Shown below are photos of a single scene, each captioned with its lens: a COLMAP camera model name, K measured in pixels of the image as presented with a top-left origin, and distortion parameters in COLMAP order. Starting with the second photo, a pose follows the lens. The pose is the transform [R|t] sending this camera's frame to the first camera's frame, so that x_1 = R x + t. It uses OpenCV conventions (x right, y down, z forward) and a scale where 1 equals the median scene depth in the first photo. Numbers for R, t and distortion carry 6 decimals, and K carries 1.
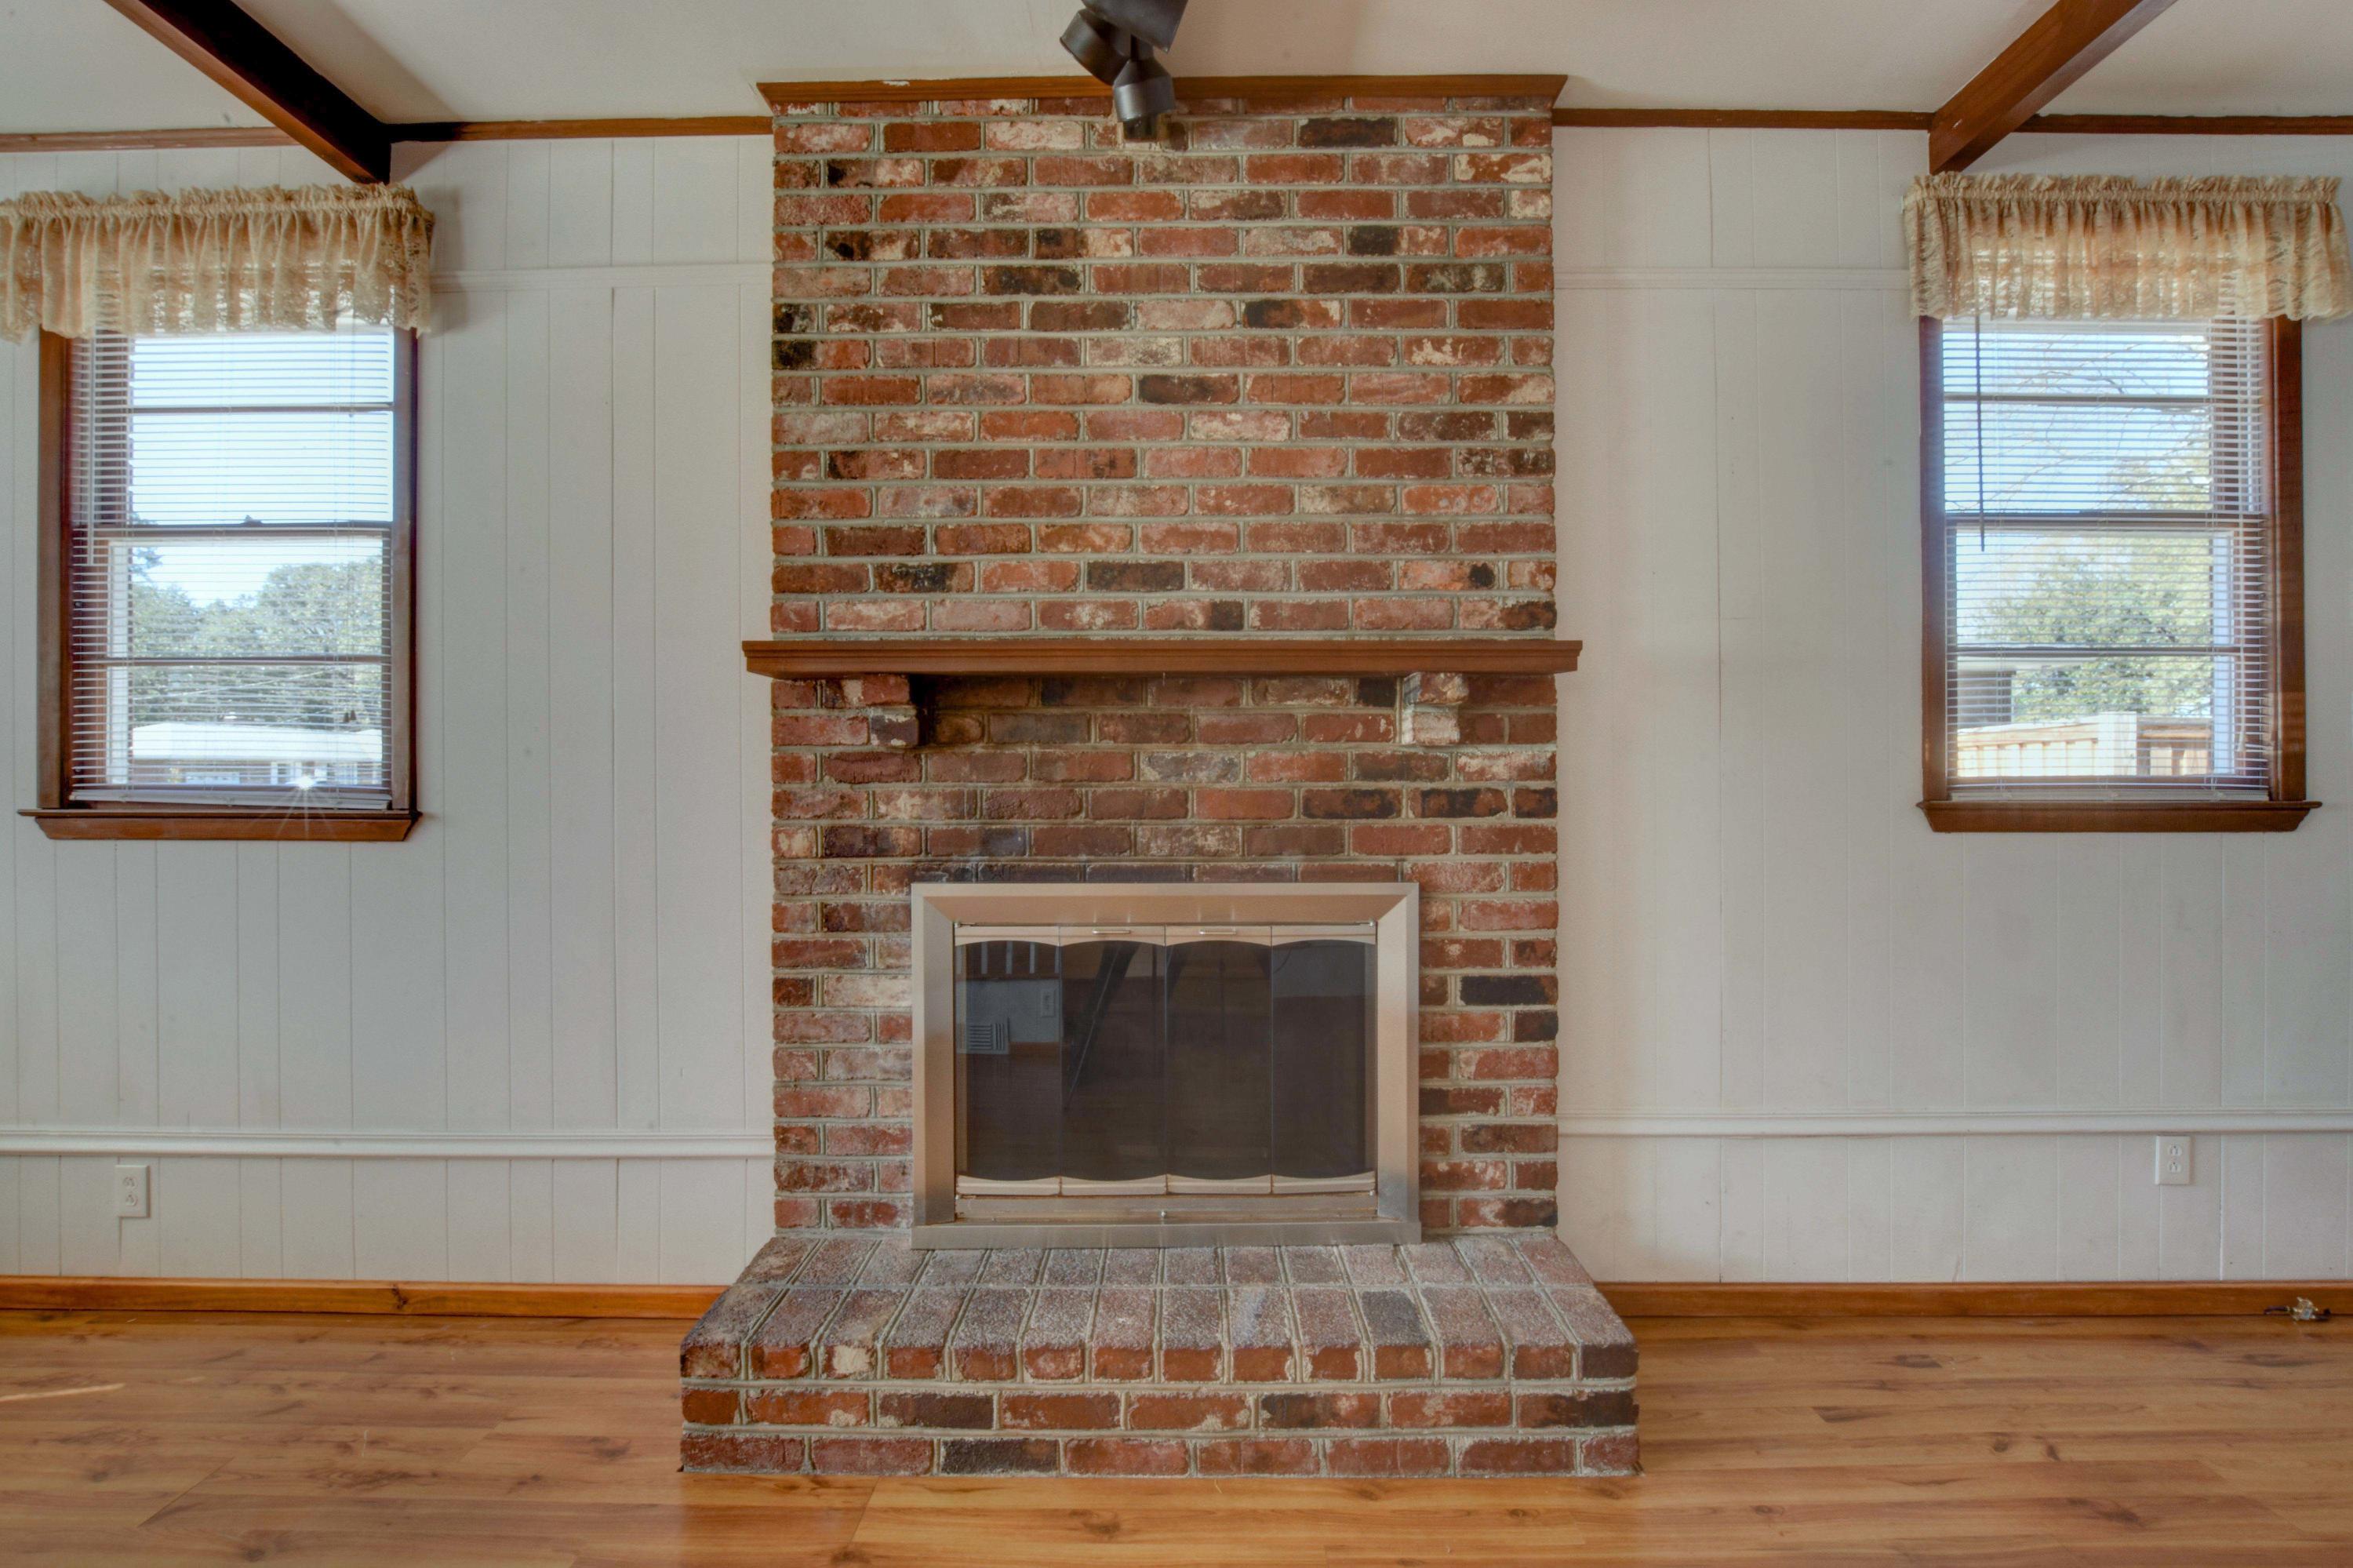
lens RADIAL K [[1095.0, 0, 1182.4], [0, 1095.0, 783.6], [0, 0, 1]] dist [-0.029621, 0.005137]
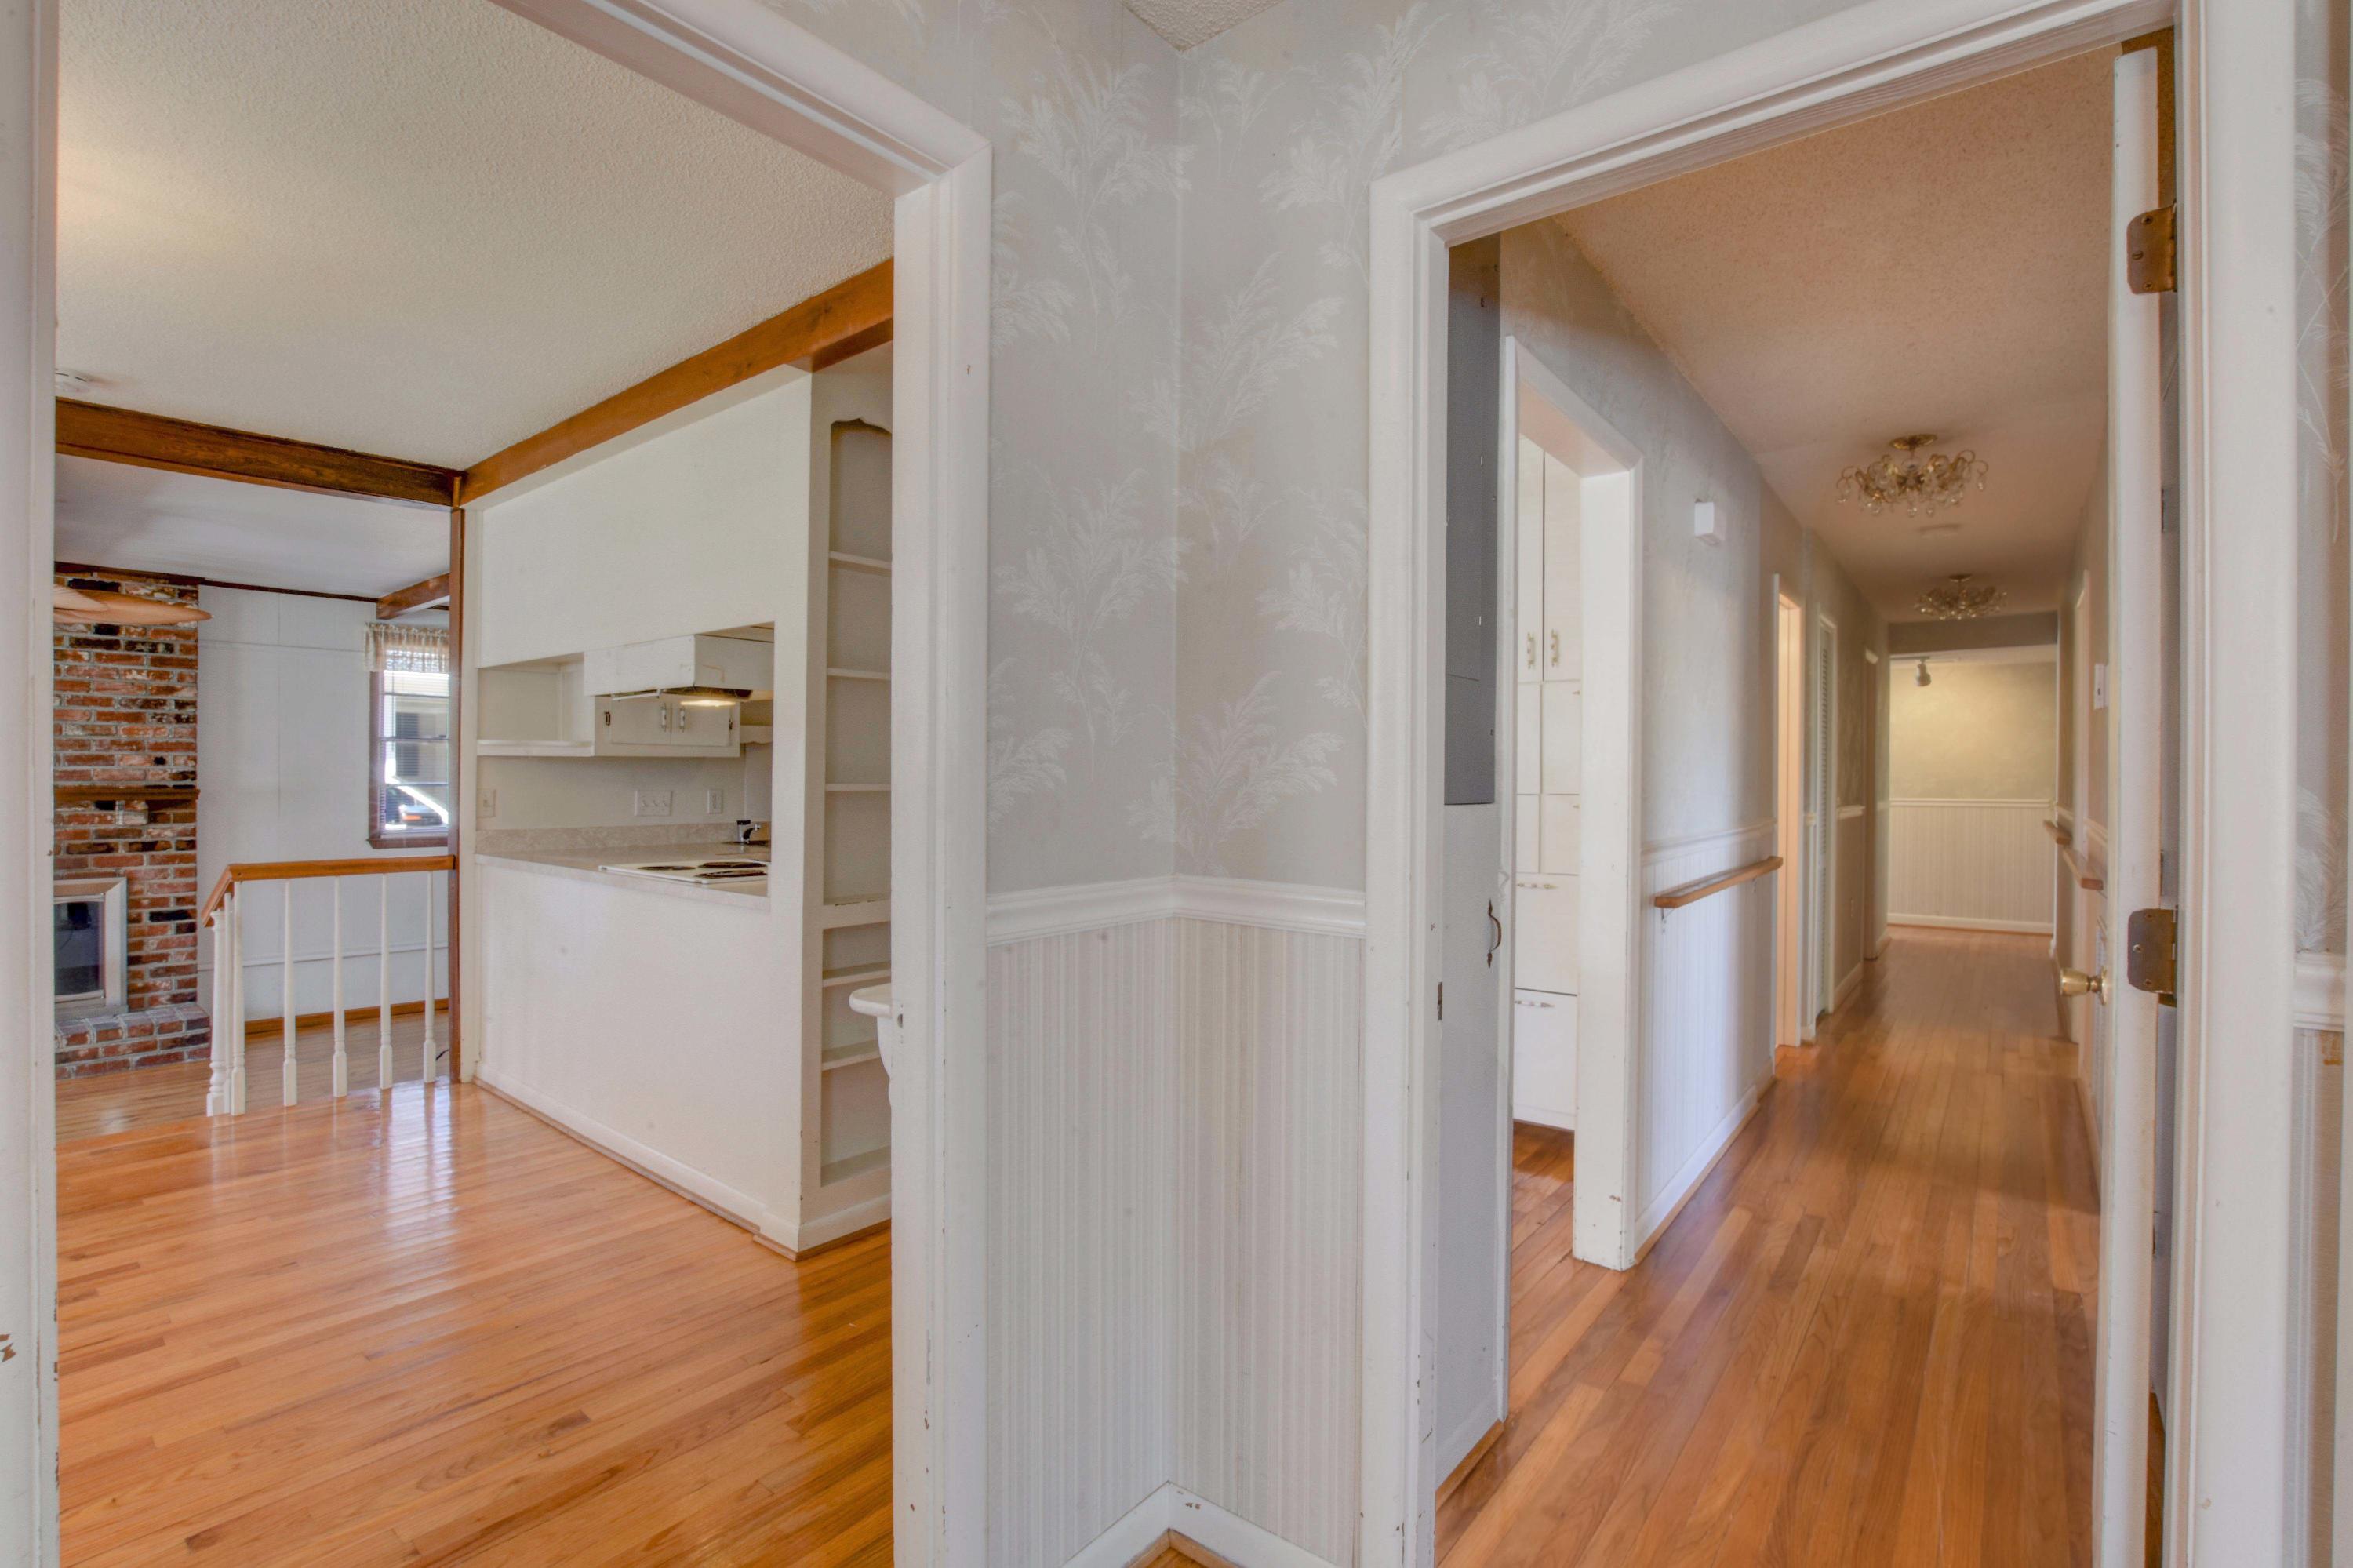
lens RADIAL K [[1095.0, 0, 1197.2], [0, 1095.0, 774.6], [0, 0, 1]] dist [-0.029621, 0.005137]
pose [[0.621188, 0.006248, 0.783636, -0.198548], [-0.010157, 0.999948, 0.000078, -0.182373], [-0.783595, -0.008007, 0.621220, -2.602497]]
